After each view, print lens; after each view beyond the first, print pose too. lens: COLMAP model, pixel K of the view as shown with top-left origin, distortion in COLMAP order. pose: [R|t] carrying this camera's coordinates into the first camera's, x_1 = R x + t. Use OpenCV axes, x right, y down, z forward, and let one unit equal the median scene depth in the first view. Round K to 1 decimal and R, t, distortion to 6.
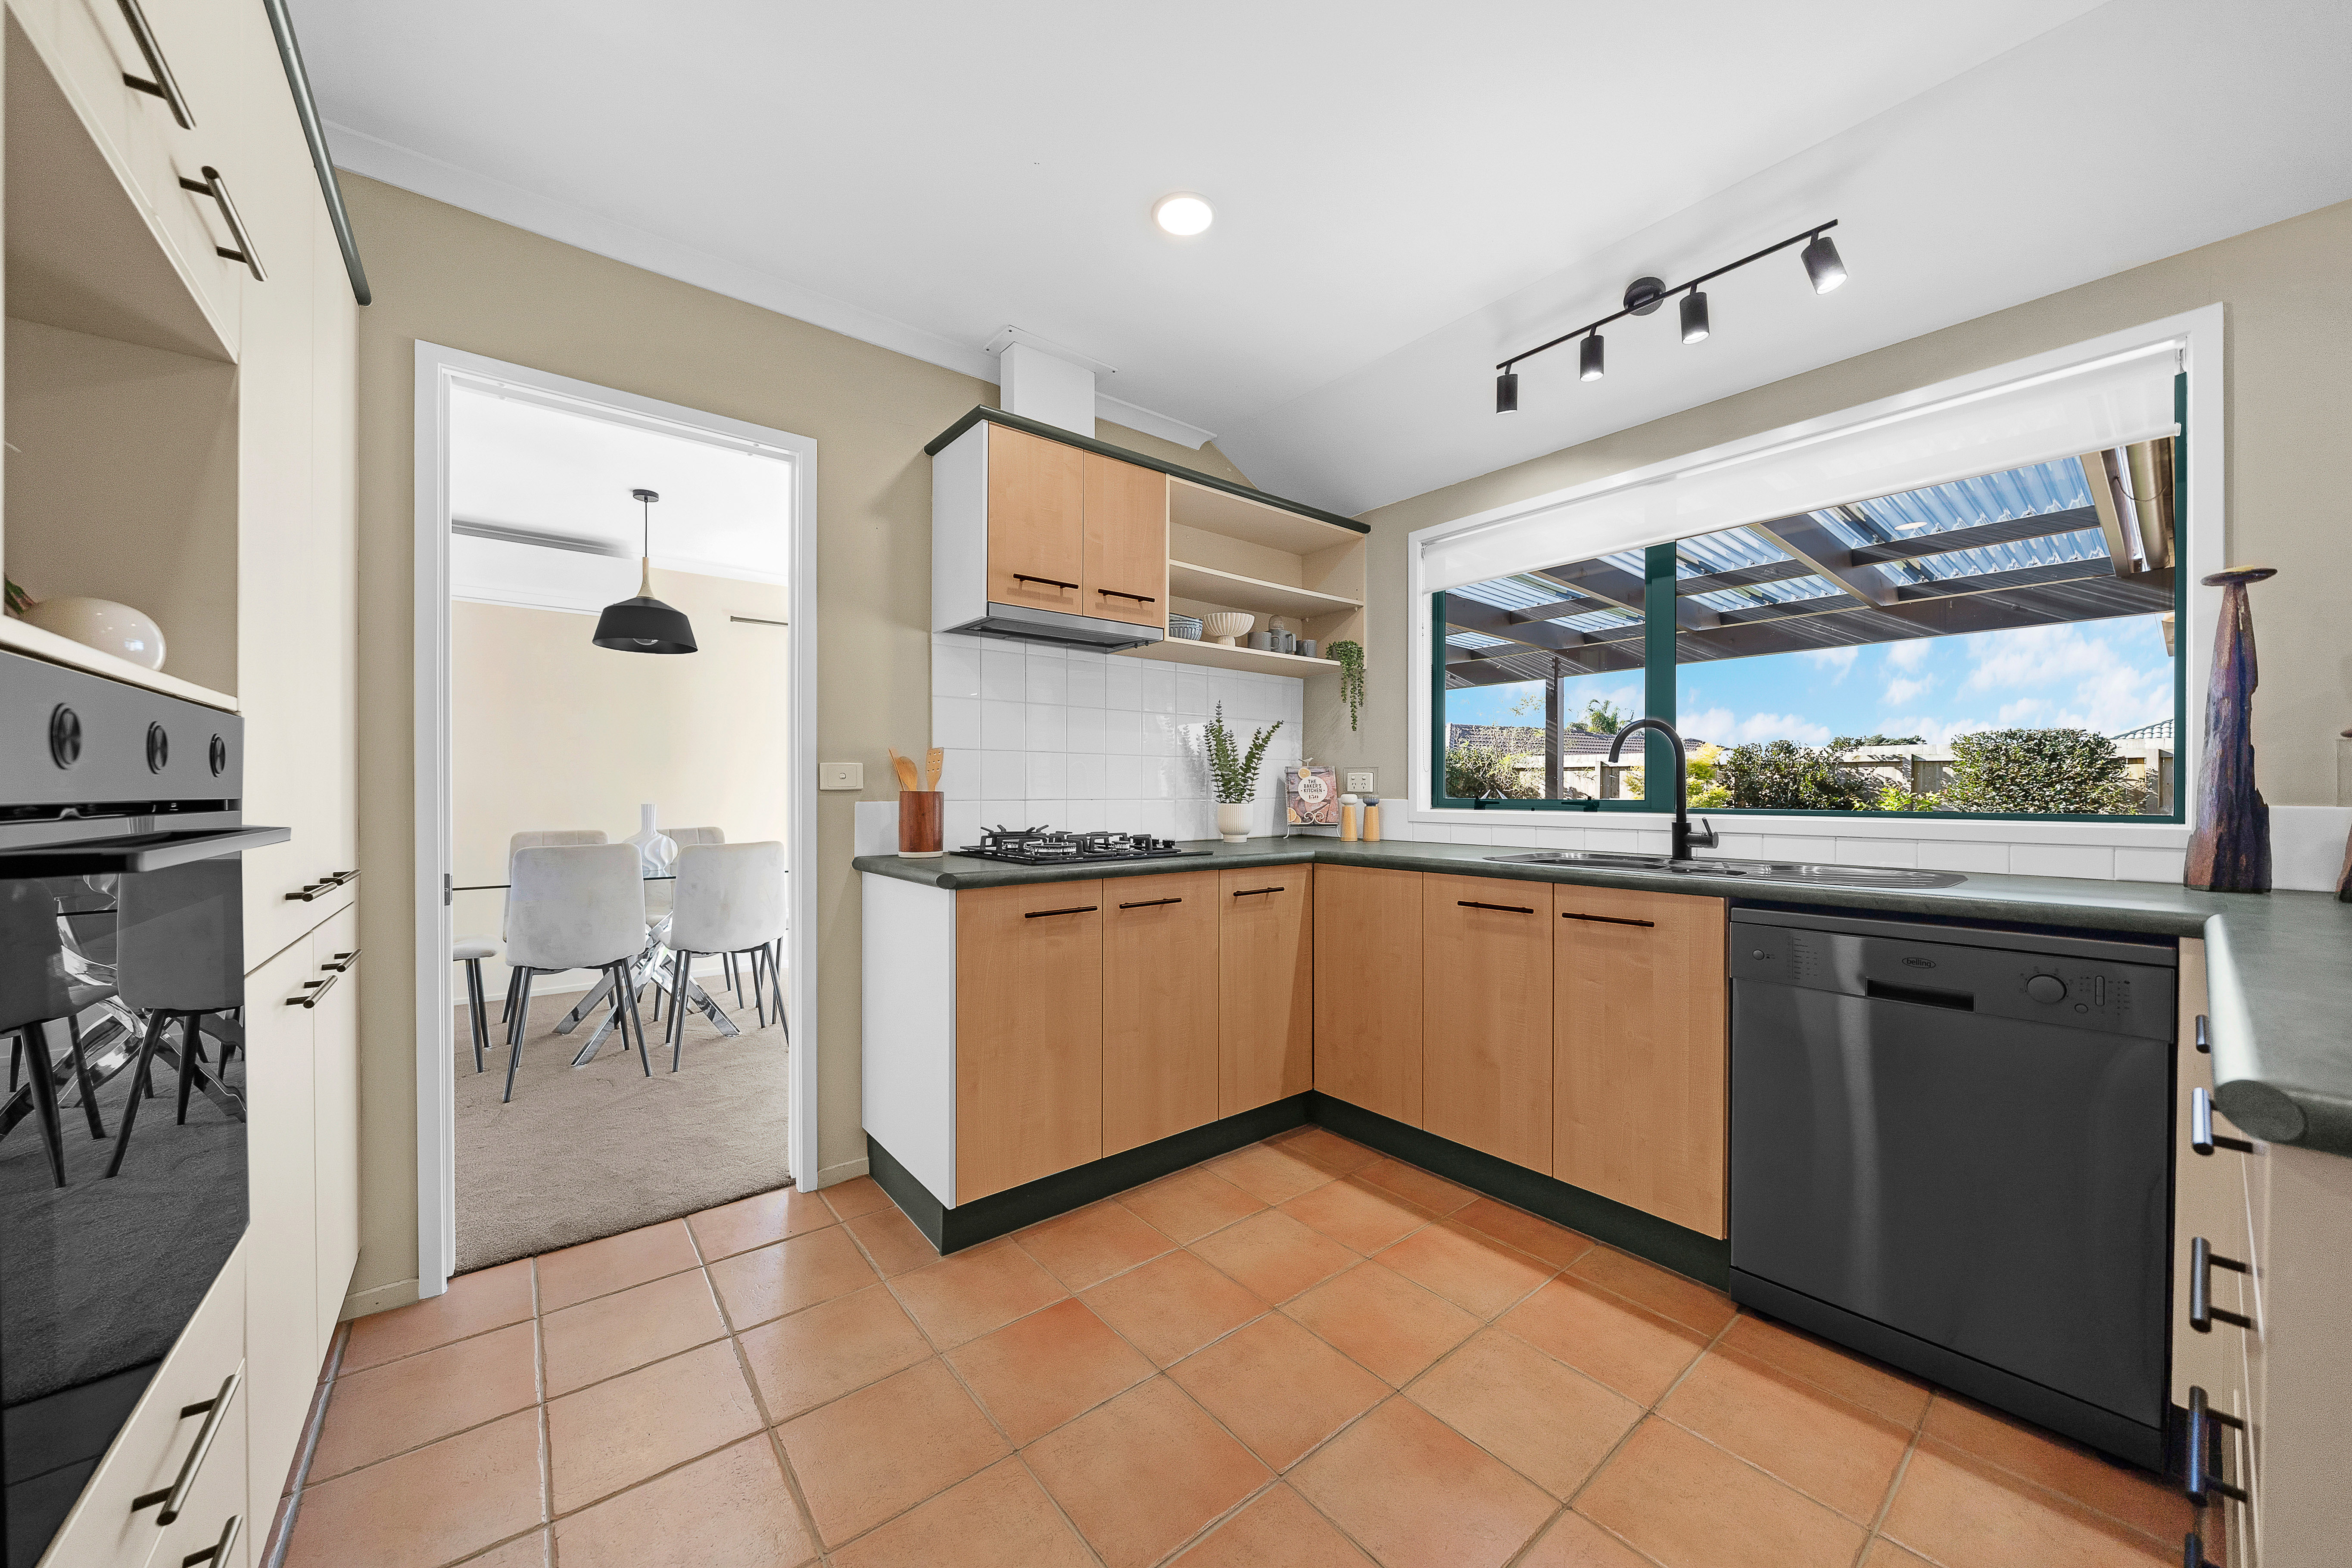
lens RADIAL K [[820.8, 0, 1172.7], [0, 820.8, 793.4], [0, 0, 1]] dist [-0.004486, 0.000033]
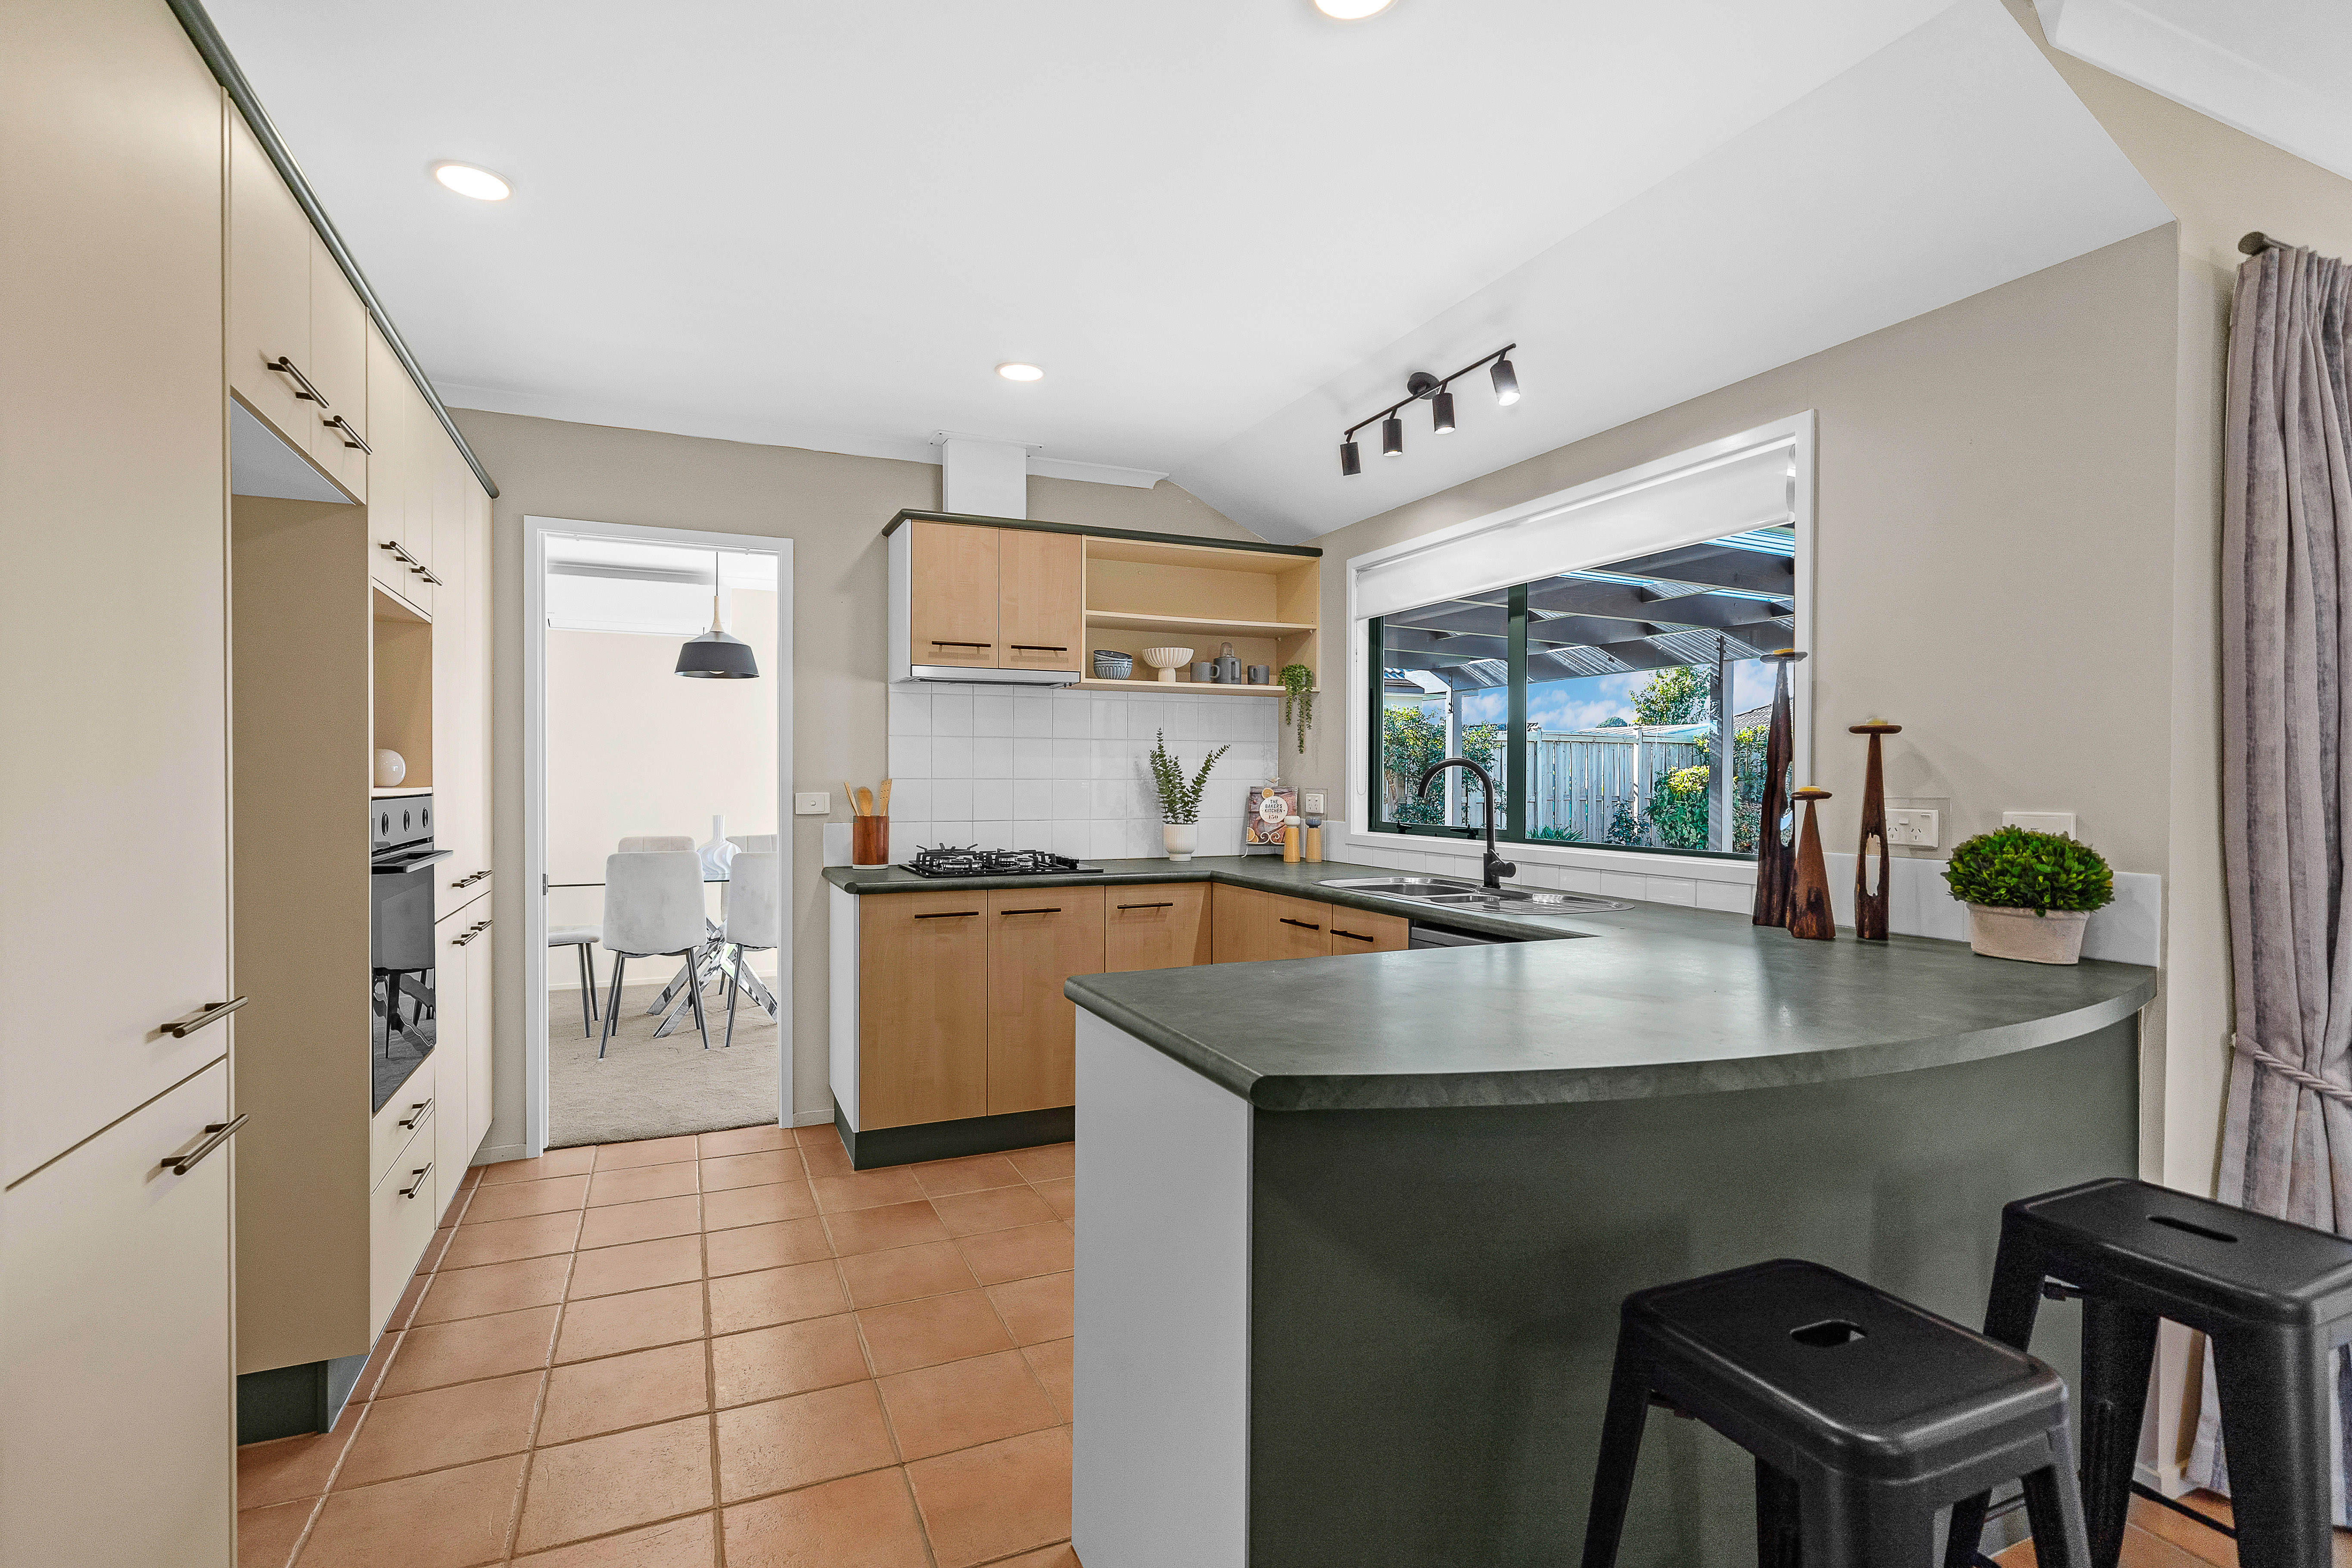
lens RADIAL K [[1112.6, 0, 1176.0], [0, 1112.6, 784.0], [0, 0, 1]] dist [-0.002645, -0.000546]
pose [[0.966757, 0.002530, -0.255684, 0.565391], [-0.001829, 0.999994, 0.002977, -0.056229], [0.255690, -0.002410, 0.966756, -0.502734]]
